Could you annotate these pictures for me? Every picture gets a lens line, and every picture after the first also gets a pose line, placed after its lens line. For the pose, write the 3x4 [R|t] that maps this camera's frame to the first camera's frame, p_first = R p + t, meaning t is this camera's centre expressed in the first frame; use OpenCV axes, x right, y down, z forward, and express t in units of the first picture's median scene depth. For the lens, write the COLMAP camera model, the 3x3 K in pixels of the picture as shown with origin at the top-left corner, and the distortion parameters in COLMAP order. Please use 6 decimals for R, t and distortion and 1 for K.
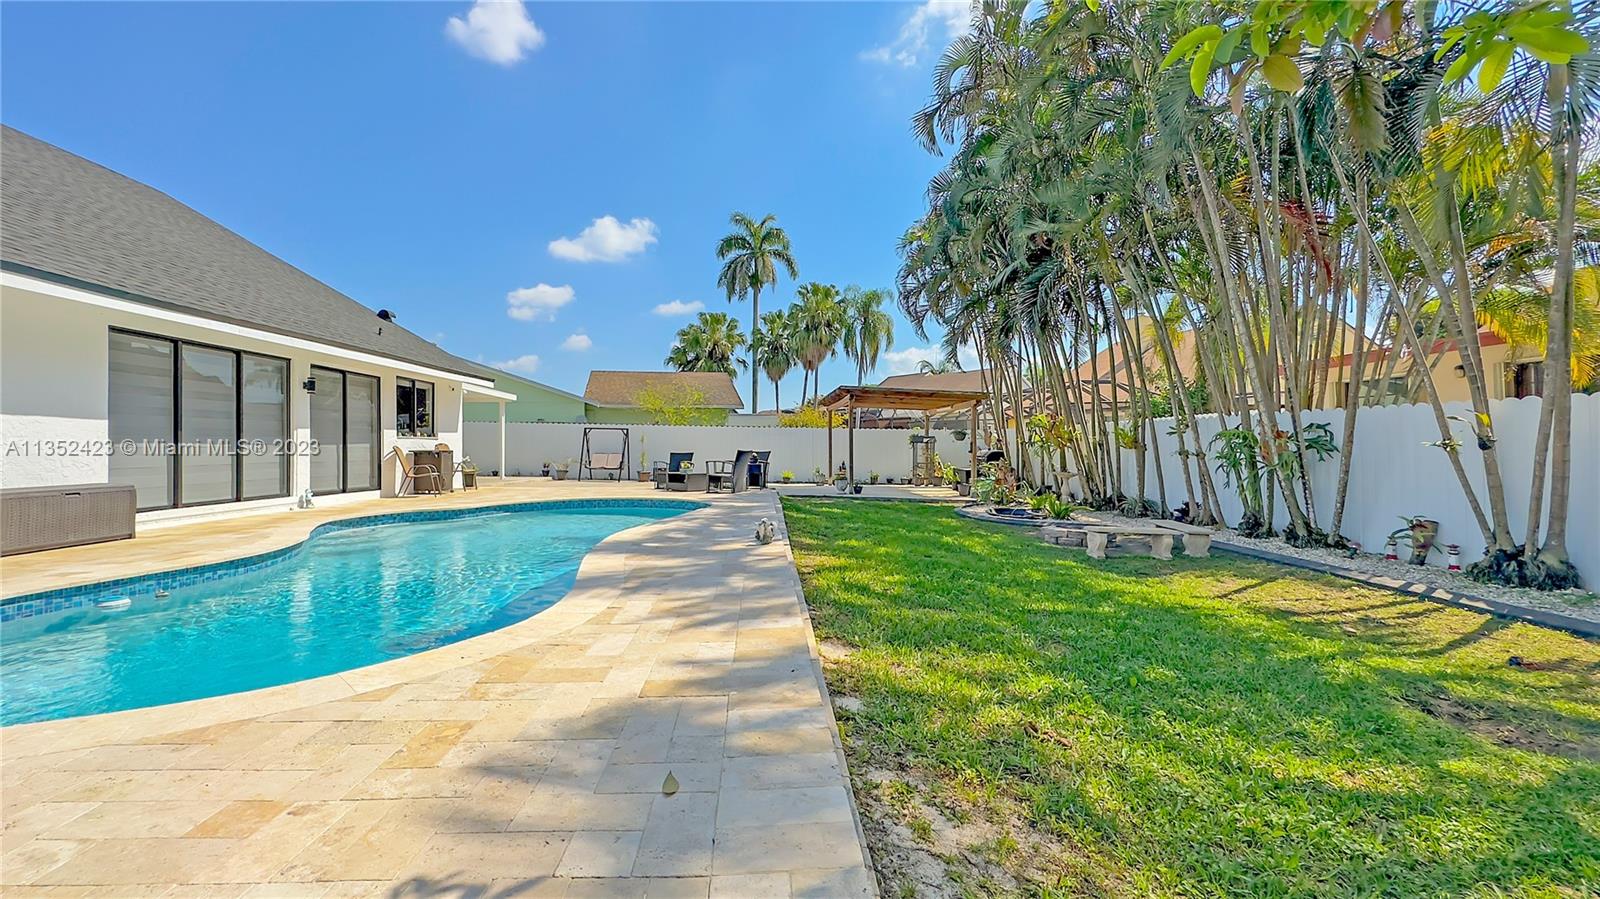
lens RADIAL K [[673.7, 0, 785.9], [0, 673.7, 447.4], [0, 0, 1]] dist [-0.001581, -0.000090]
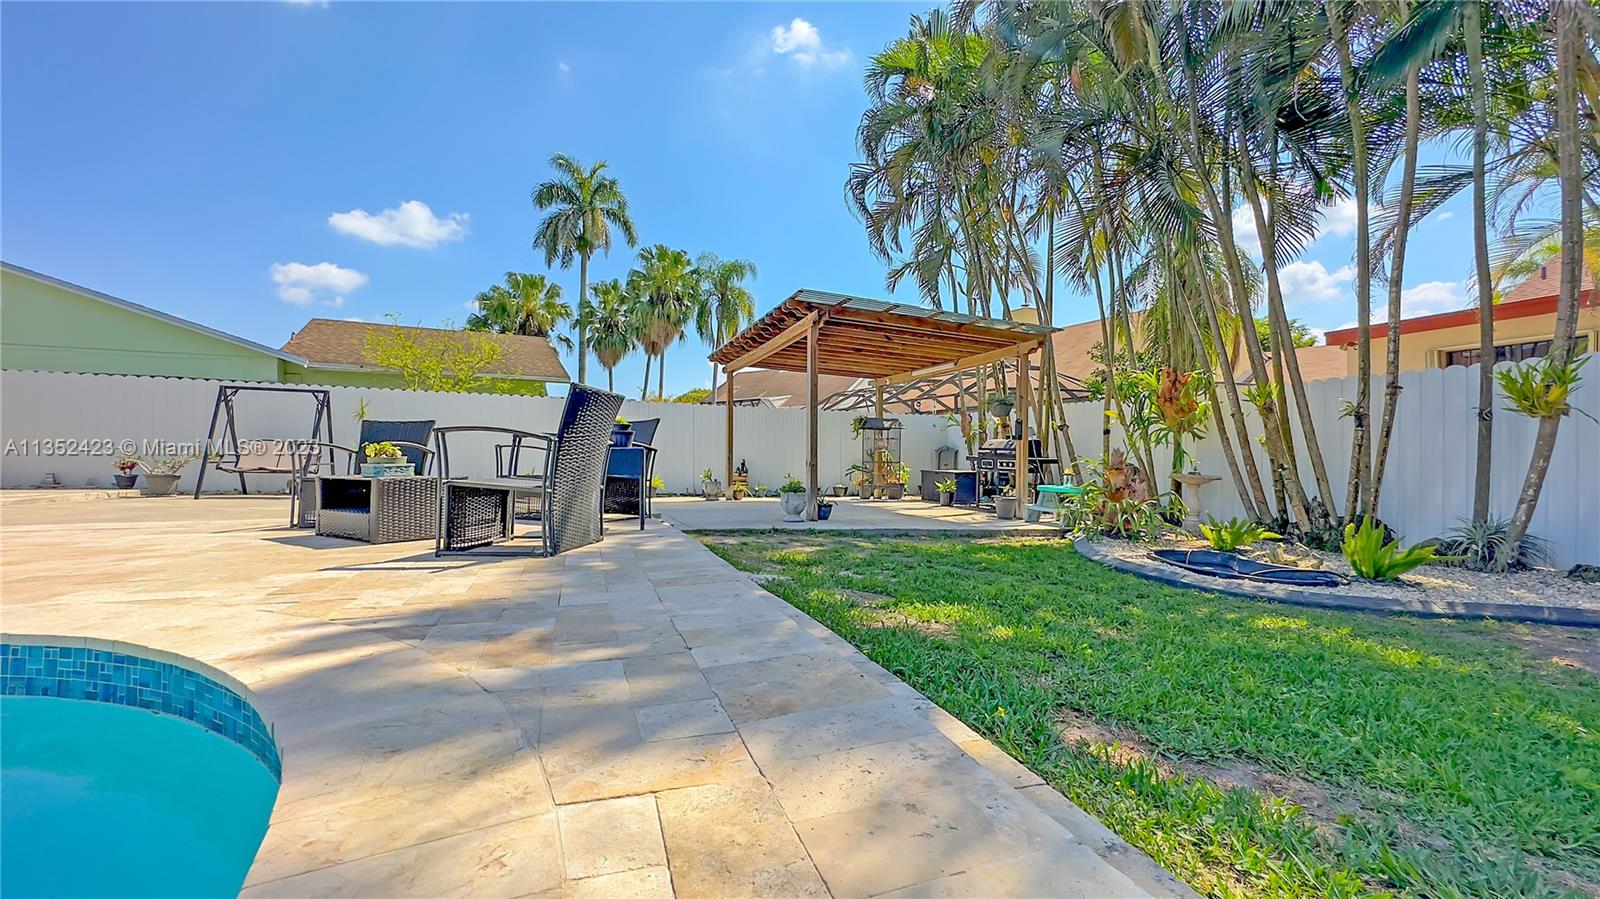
lens RADIAL K [[645.4, 0, 792.0], [0, 645.4, 453.8], [0, 0, 1]] dist [-0.001318, -0.000096]
pose [[0.961837, 0.008436, 0.273494, -0.015990], [-0.007364, 0.999961, -0.004947, 0.008502], [-0.273525, 0.002744, 0.961861, 0.209300]]
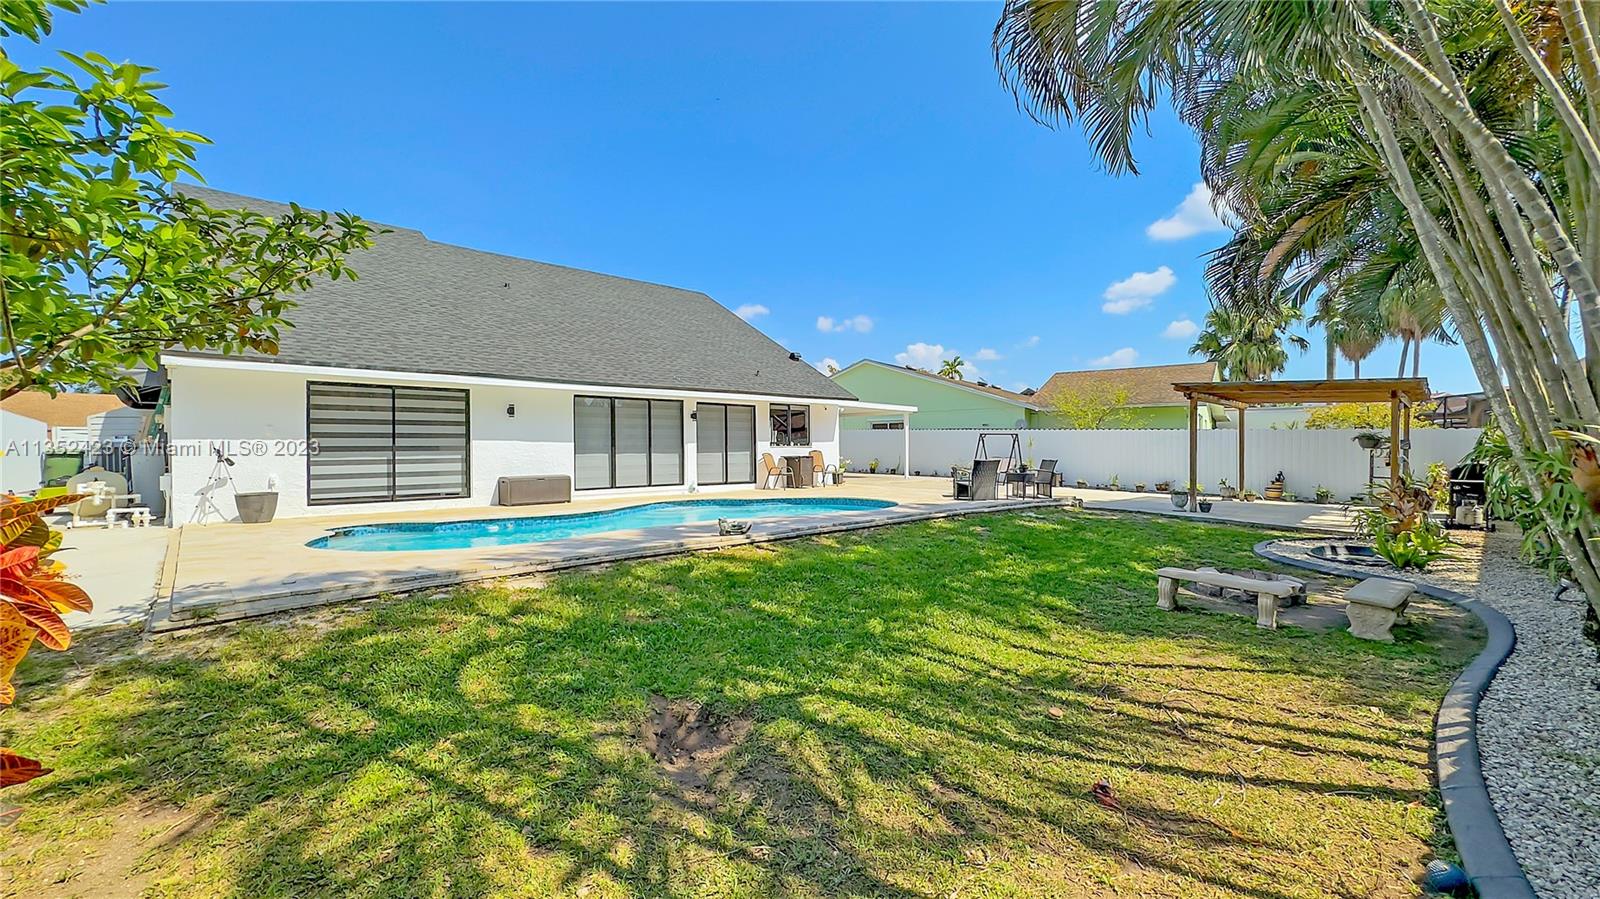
lens RADIAL K [[673.7, 0, 785.9], [0, 673.7, 447.4], [0, 0, 1]] dist [-0.001581, -0.000090]
pose [[0.652381, 0.002388, -0.757887, 0.148679], [0.000774, 0.999992, 0.003817, -0.005528], [0.757891, -0.003077, 0.652374, 0.028715]]
